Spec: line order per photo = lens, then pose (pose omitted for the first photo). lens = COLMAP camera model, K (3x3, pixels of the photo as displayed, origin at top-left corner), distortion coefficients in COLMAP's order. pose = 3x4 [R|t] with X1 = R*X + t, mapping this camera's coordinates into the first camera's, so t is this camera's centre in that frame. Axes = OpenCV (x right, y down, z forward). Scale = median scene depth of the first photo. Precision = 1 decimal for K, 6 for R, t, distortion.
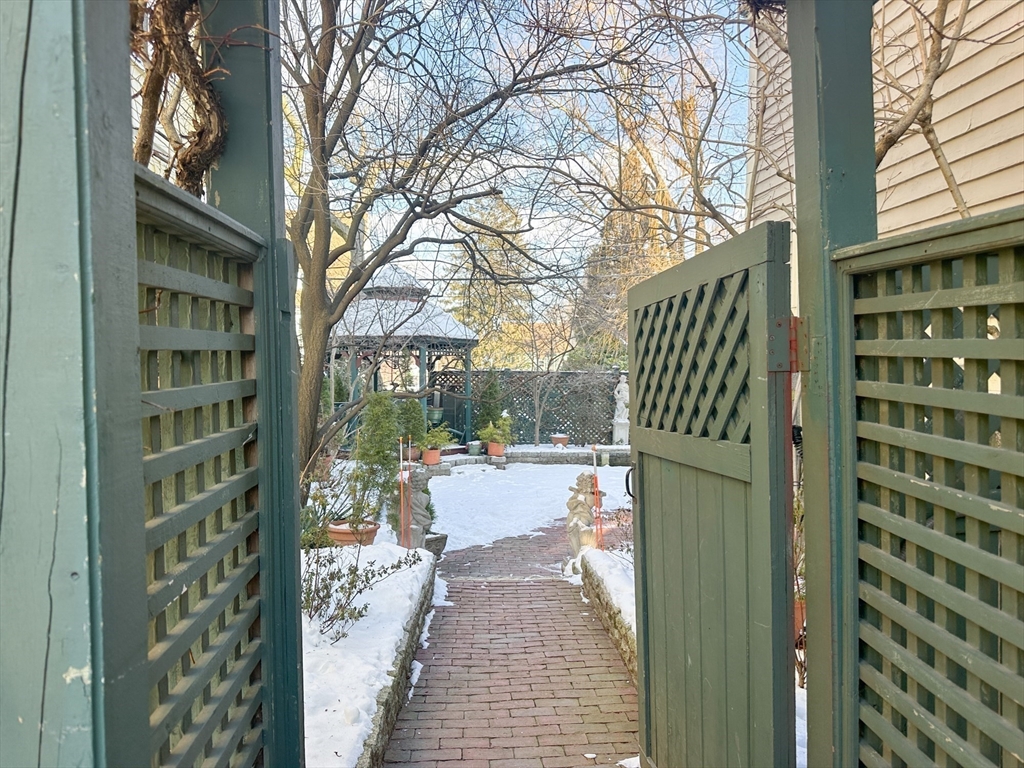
lens RADIAL K [[715.9, 0, 511.0], [0, 715.9, 378.9], [0, 0, 1]] dist [0.044414, -0.063638]
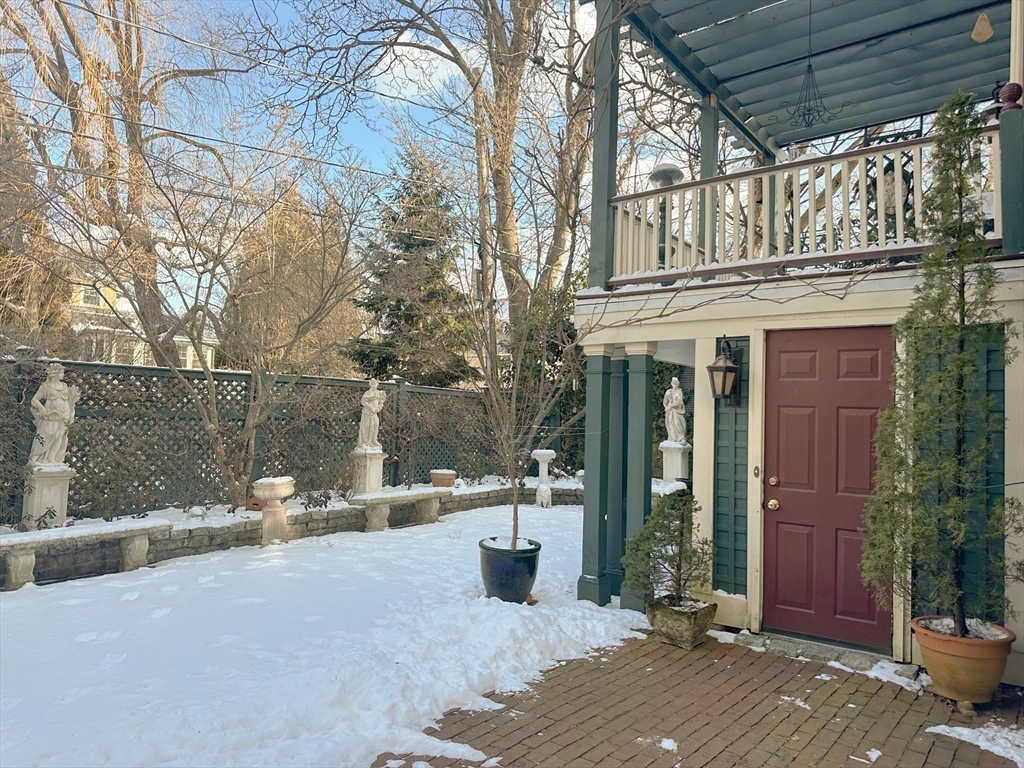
lens RADIAL K [[715.9, 0, 511.0], [0, 715.9, 378.9], [0, 0, 1]] dist [0.044414, -0.063638]
pose [[0.667072, 0.023099, 0.744635, 0.013098], [0.006700, 0.999293, -0.037000, 0.023734], [-0.744963, 0.029671, 0.666446, 0.527231]]
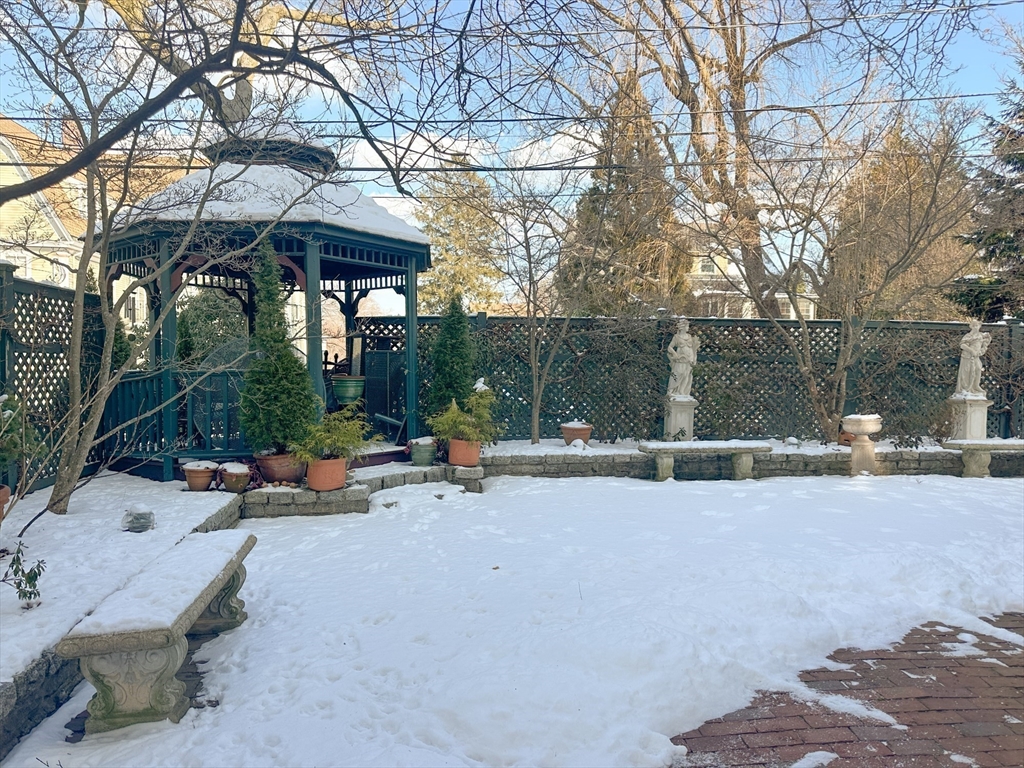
lens RADIAL K [[715.9, 0, 511.0], [0, 715.9, 378.9], [0, 0, 1]] dist [0.044414, -0.063638]
pose [[0.998952, -0.007981, 0.045076, -0.009632], [0.007227, 0.999832, 0.016873, 0.034637], [-0.045203, -0.016529, 0.998841, 0.458447]]
